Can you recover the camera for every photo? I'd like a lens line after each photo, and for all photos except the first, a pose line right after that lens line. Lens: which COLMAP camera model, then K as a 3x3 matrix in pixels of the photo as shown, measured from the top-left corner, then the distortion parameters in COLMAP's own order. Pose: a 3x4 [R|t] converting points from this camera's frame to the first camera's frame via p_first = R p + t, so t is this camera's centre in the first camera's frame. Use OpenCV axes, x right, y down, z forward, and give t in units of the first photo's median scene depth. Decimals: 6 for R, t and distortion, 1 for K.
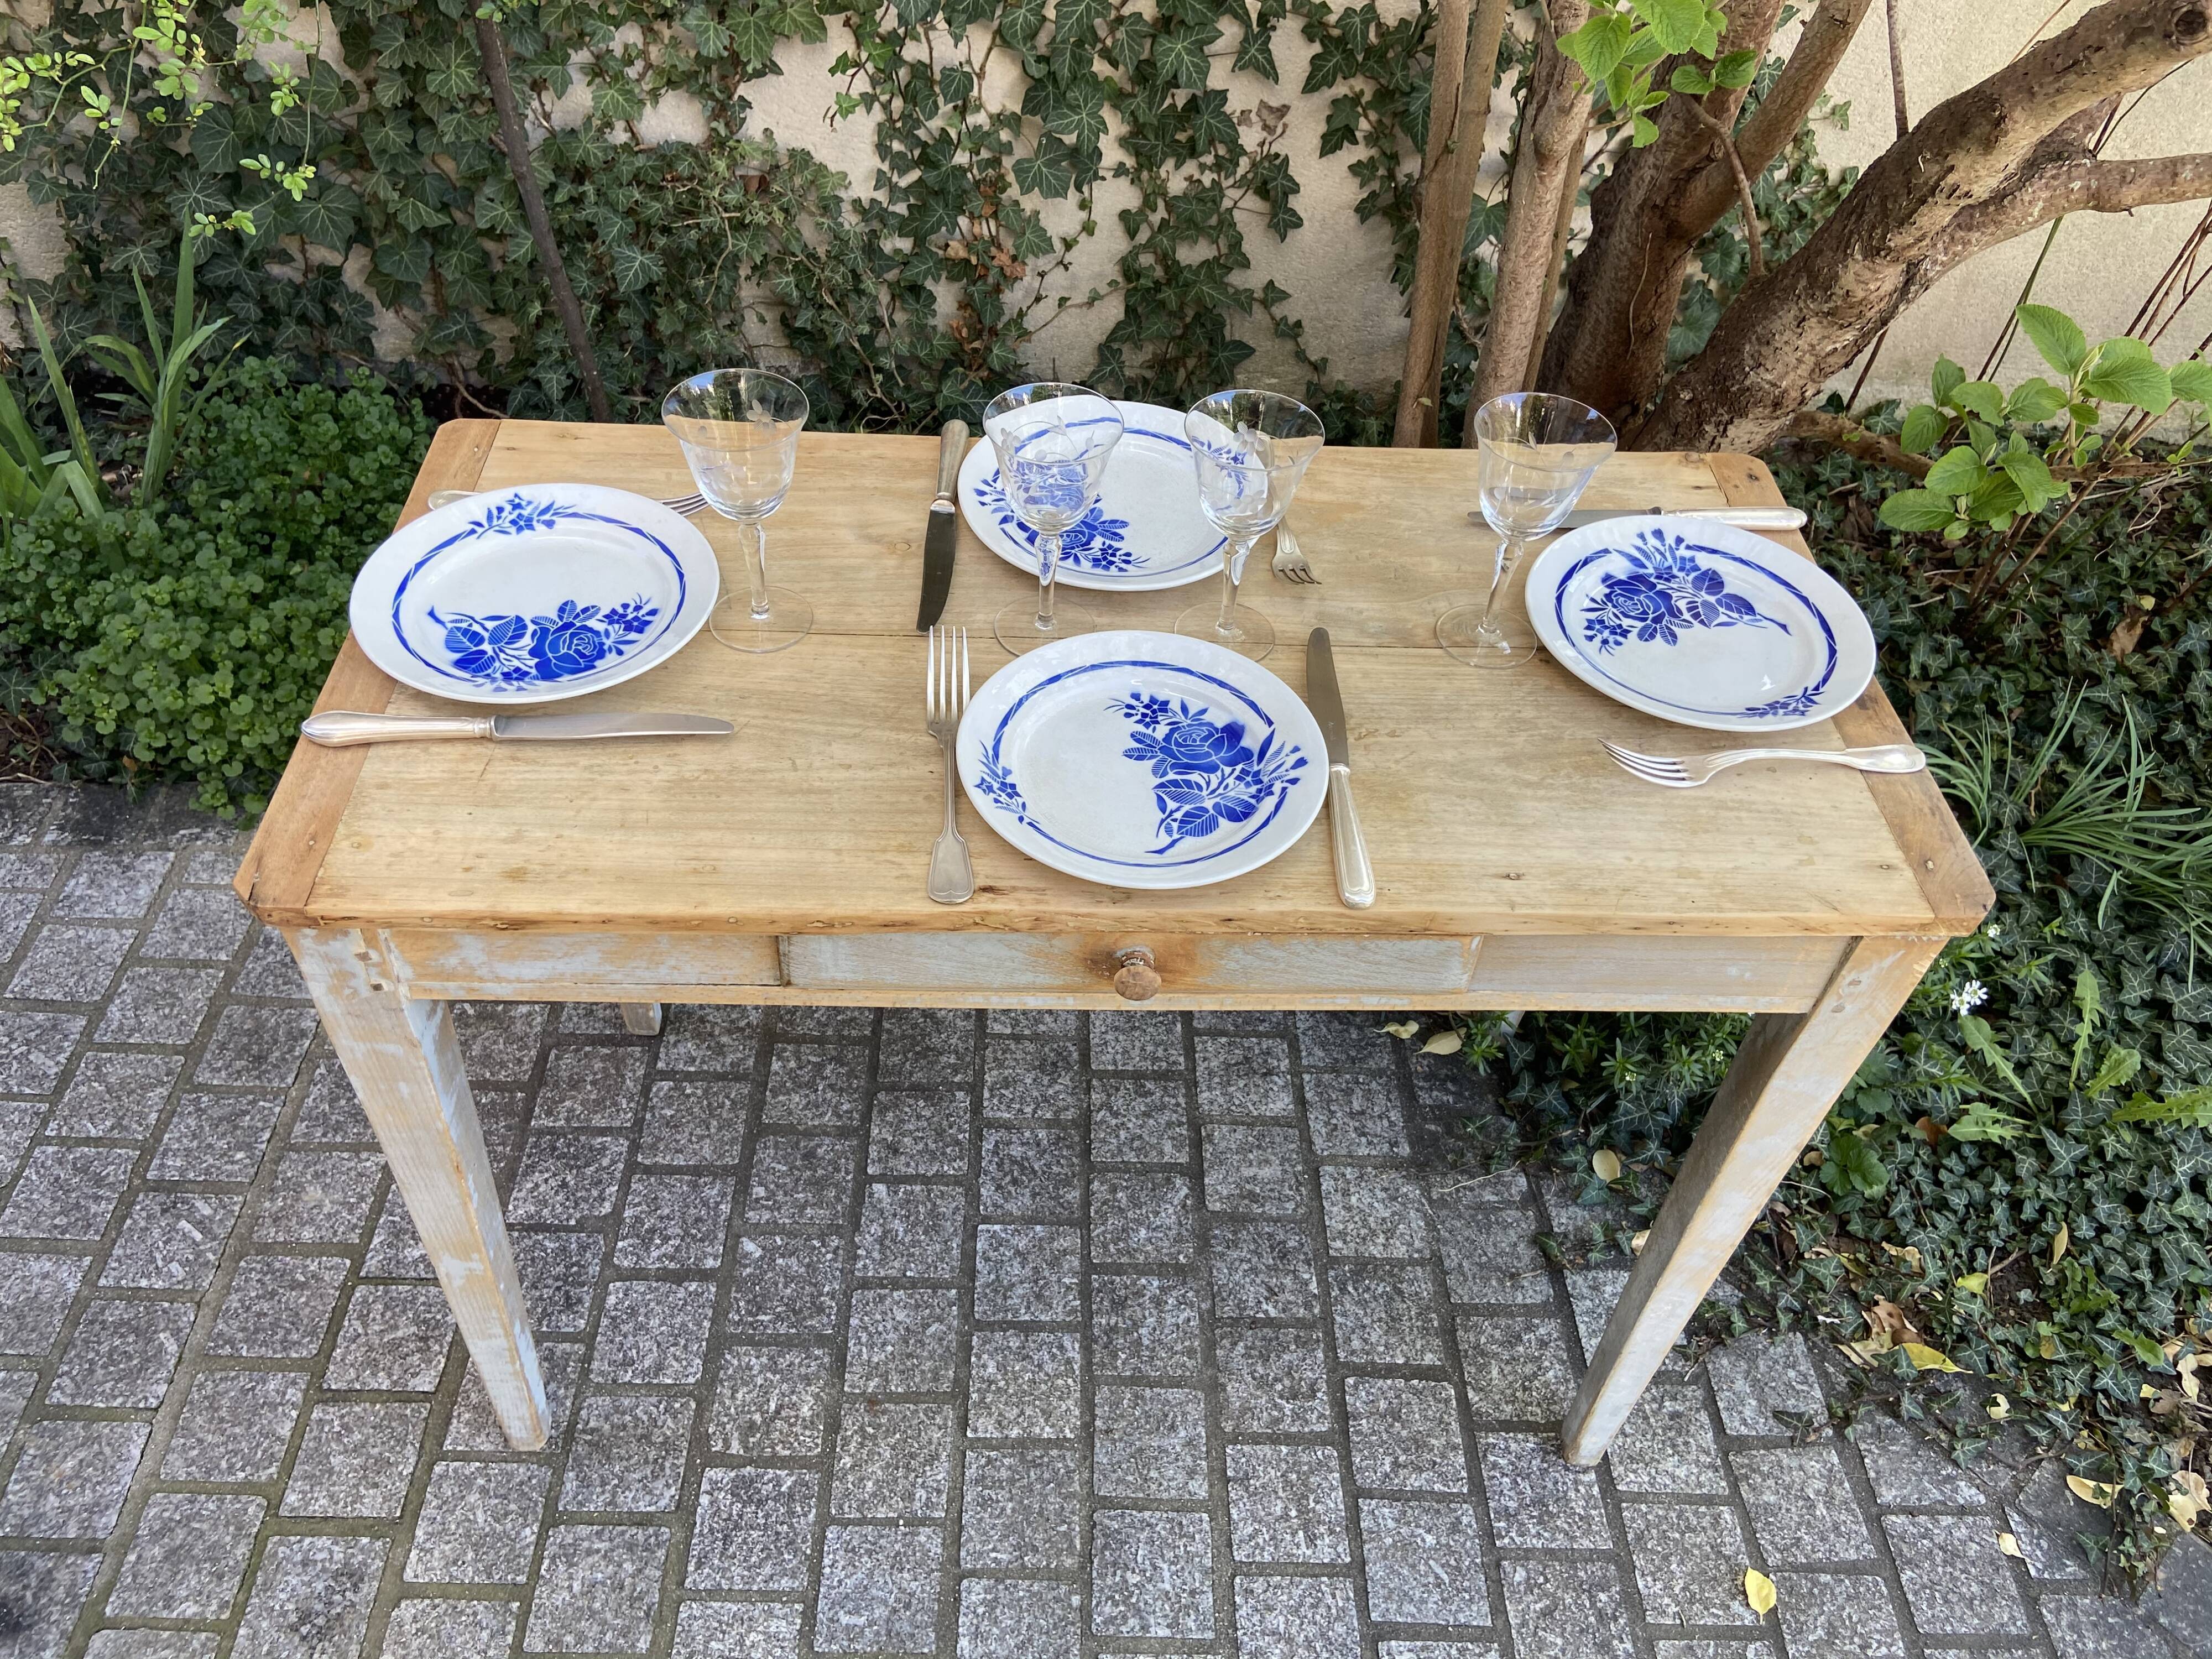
lens RADIAL K [[1670.9, 0, 1091.3], [0, 1670.9, 816.4], [0, 0, 1]] dist [0.123581, -0.163519]
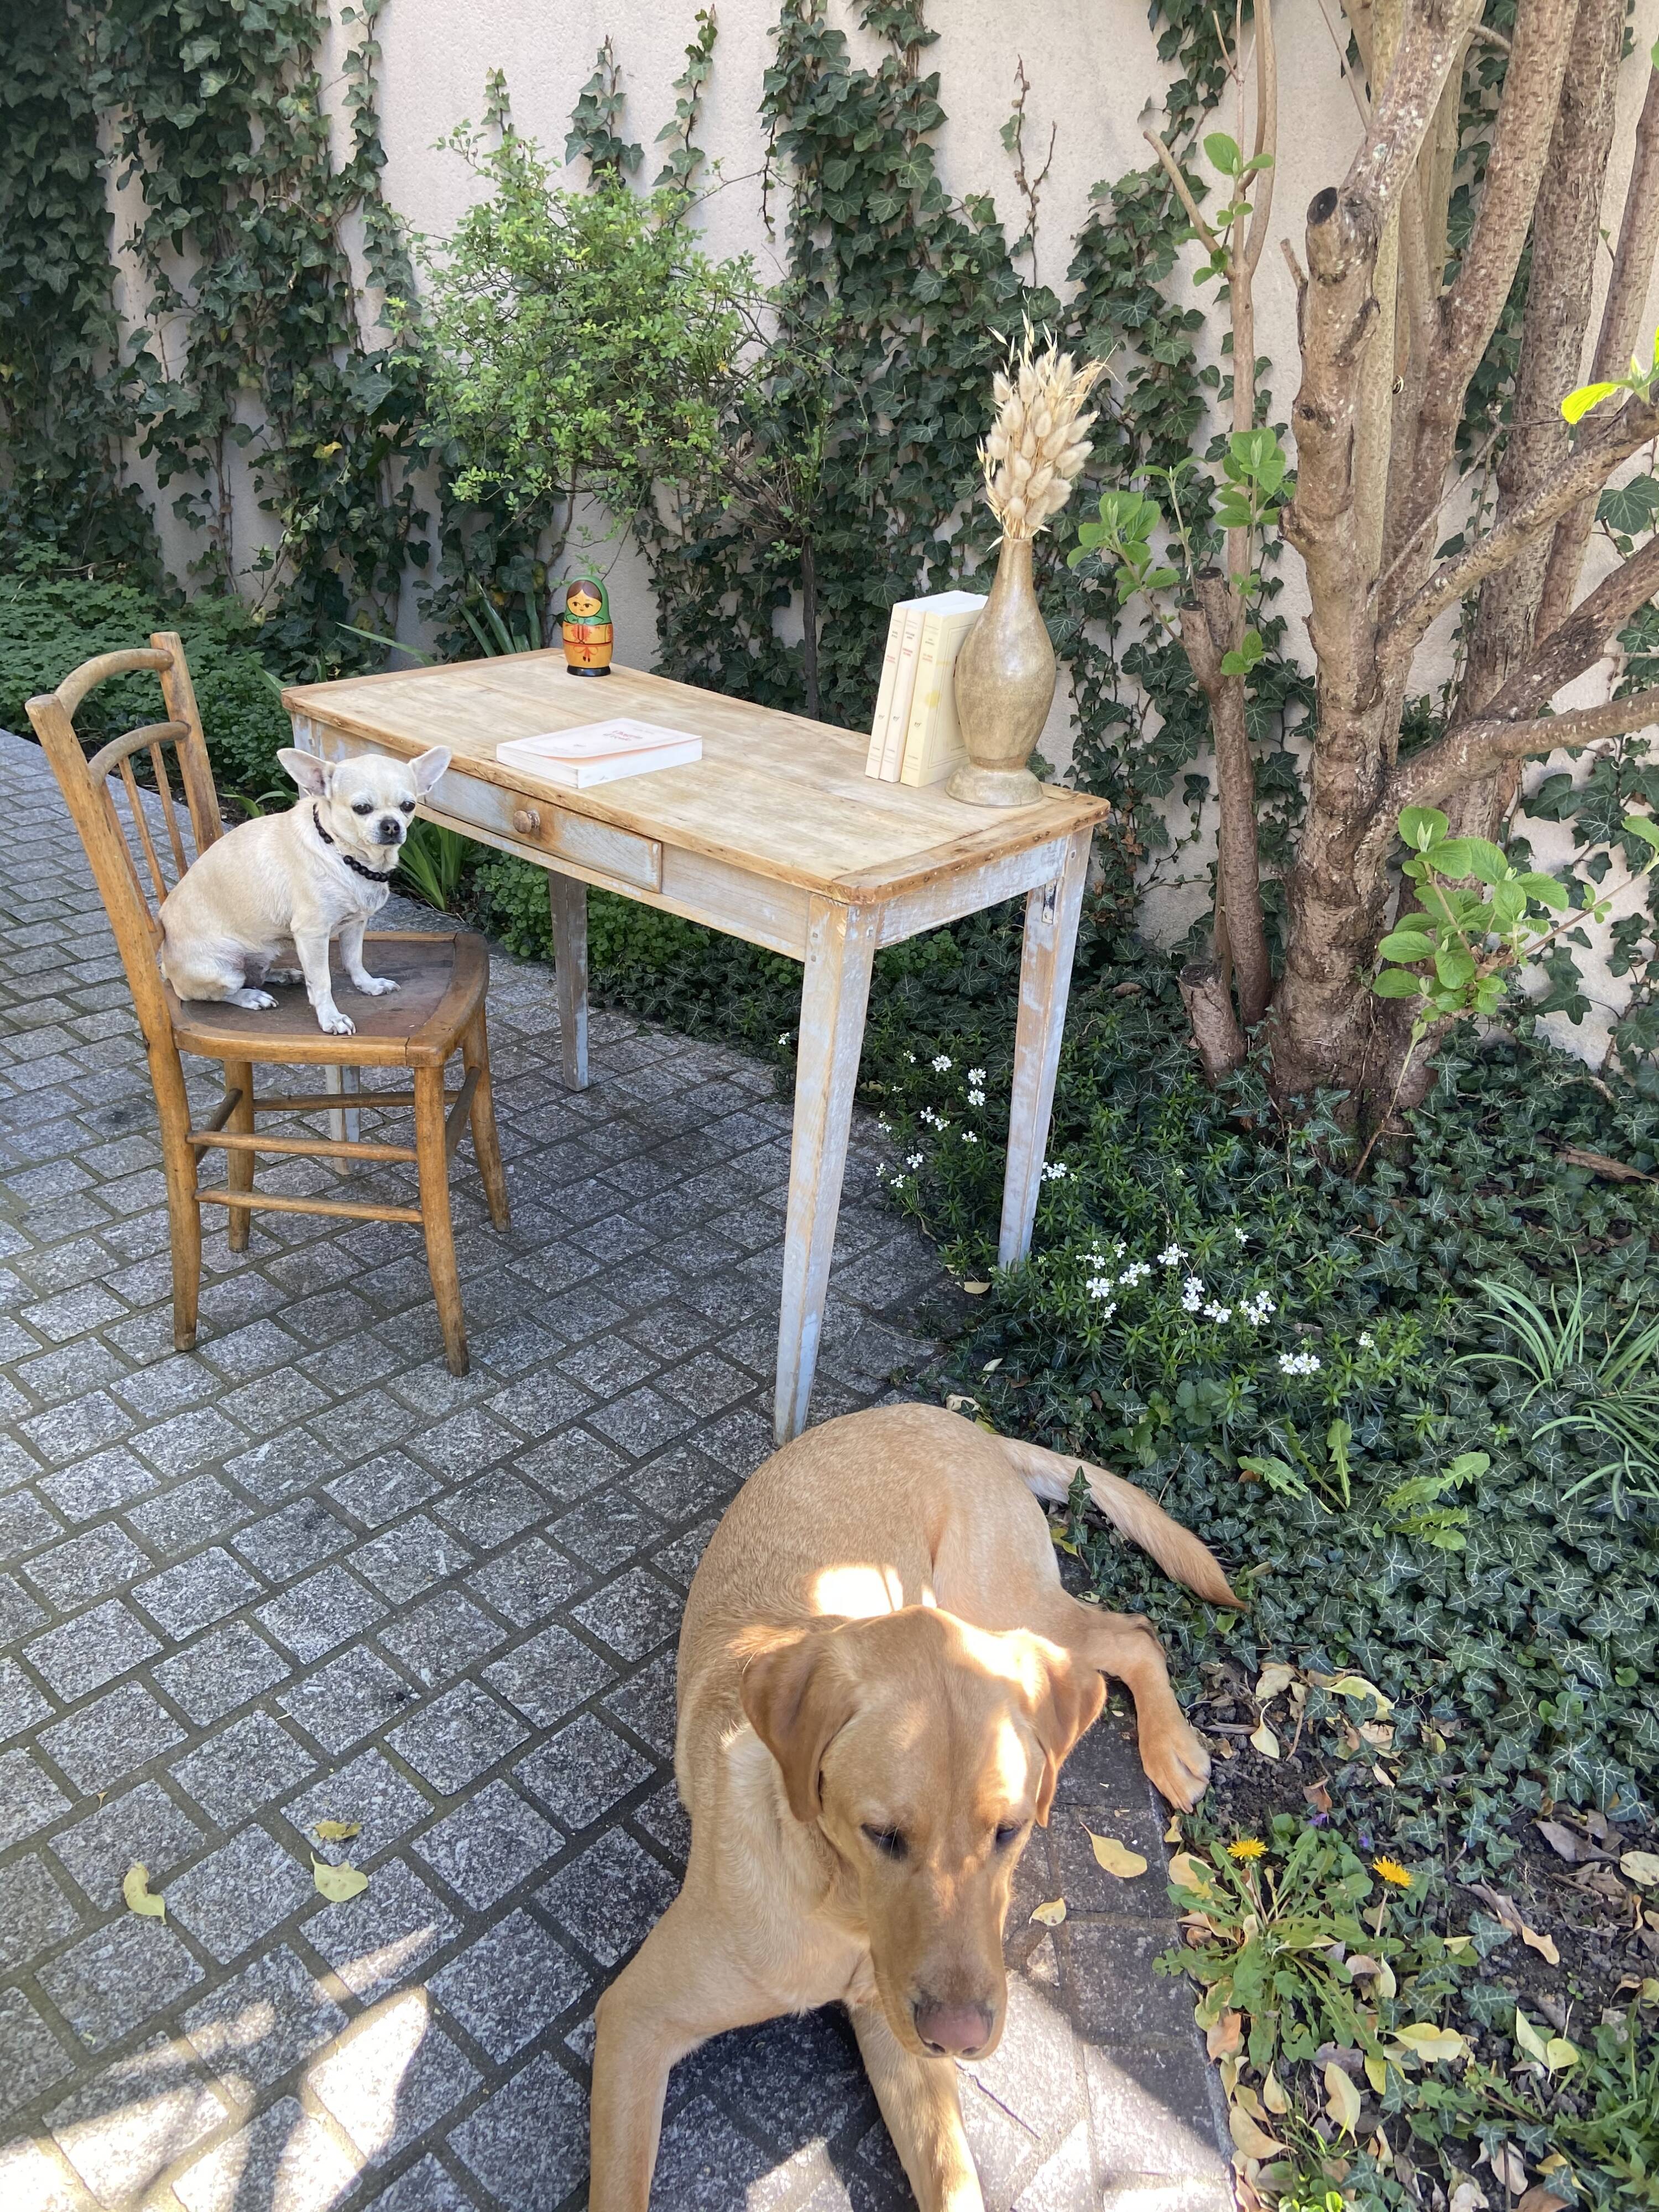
lens RADIAL K [[1670.9, 0, 828.2], [0, 1670.9, 1077.7], [0, 0, 1]] dist [0.123581, -0.163519]
pose [[0.745224, 0.291038, -0.599949, 0.979018], [-0.492072, 0.847213, -0.200238, 0.356882], [0.450008, 0.444440, 0.774575, -0.154897]]
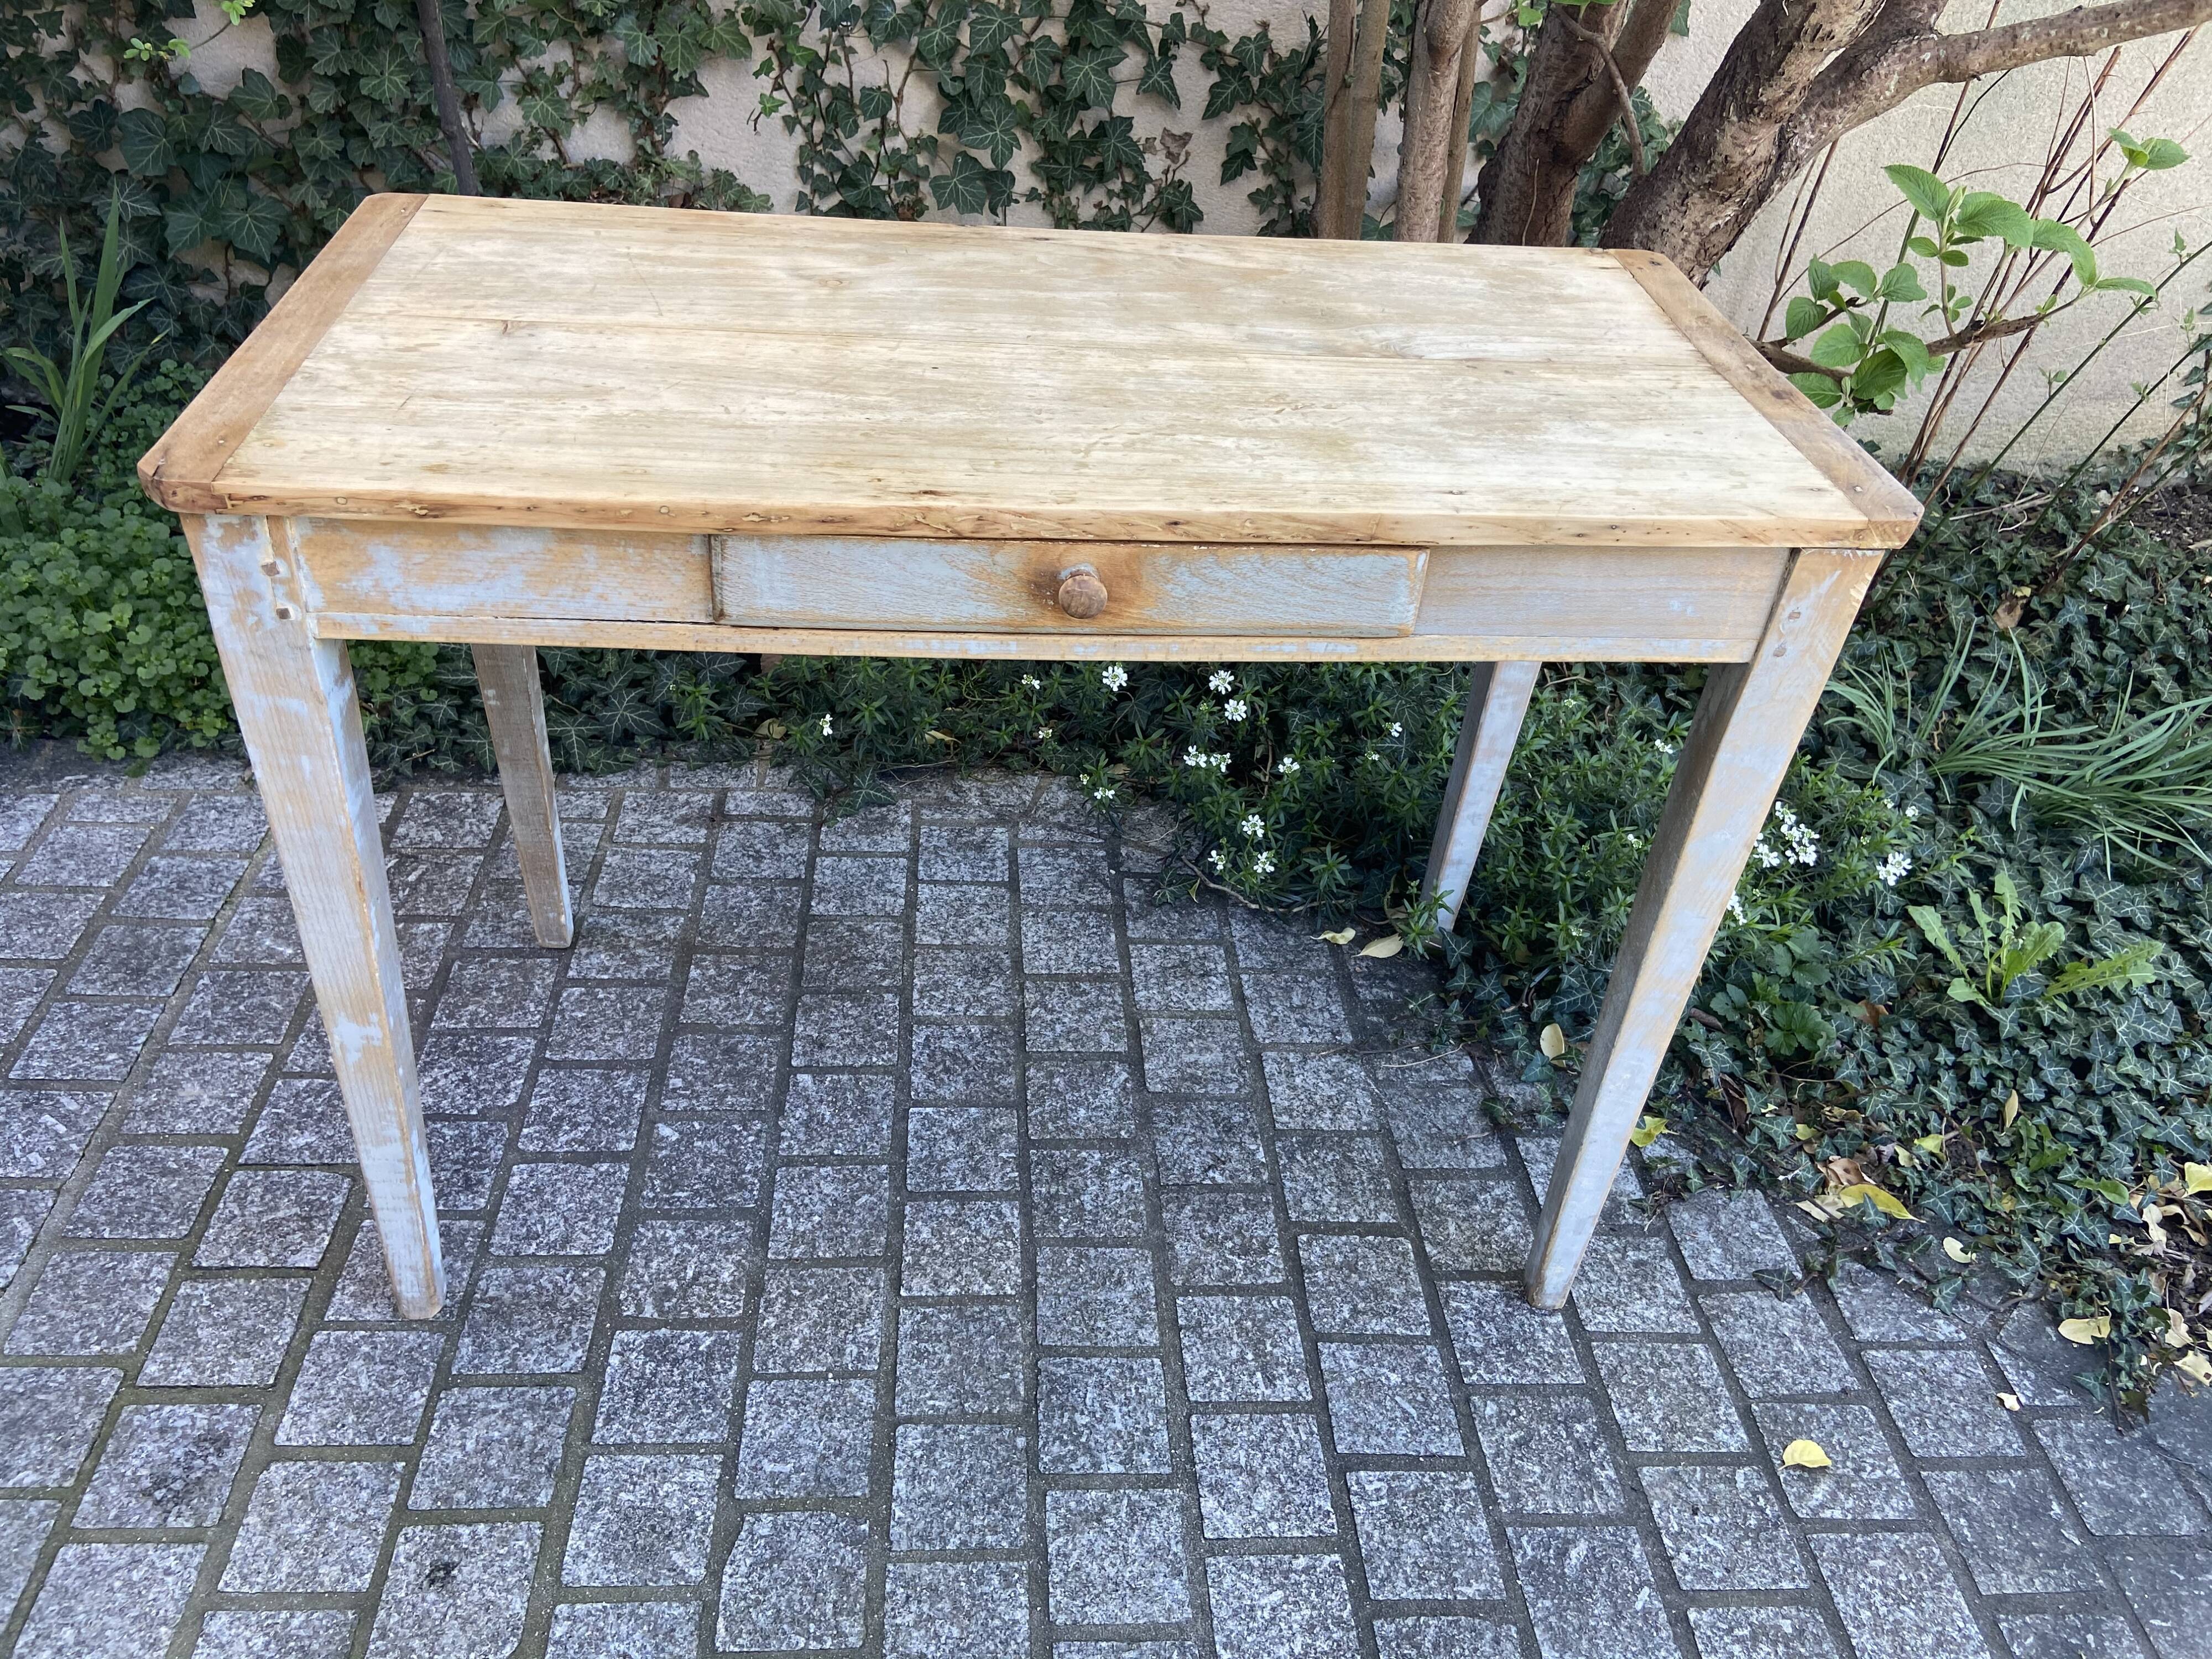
lens RADIAL K [[1670.9, 0, 1092.0], [0, 1670.9, 817.8], [0, 0, 1]] dist [0.123581, -0.163519]
pose [[0.998376, -0.014889, 0.054994, -0.014126], [0.023023, 0.988359, -0.150385, 0.231024], [-0.052115, 0.151407, 0.987097, 0.031895]]
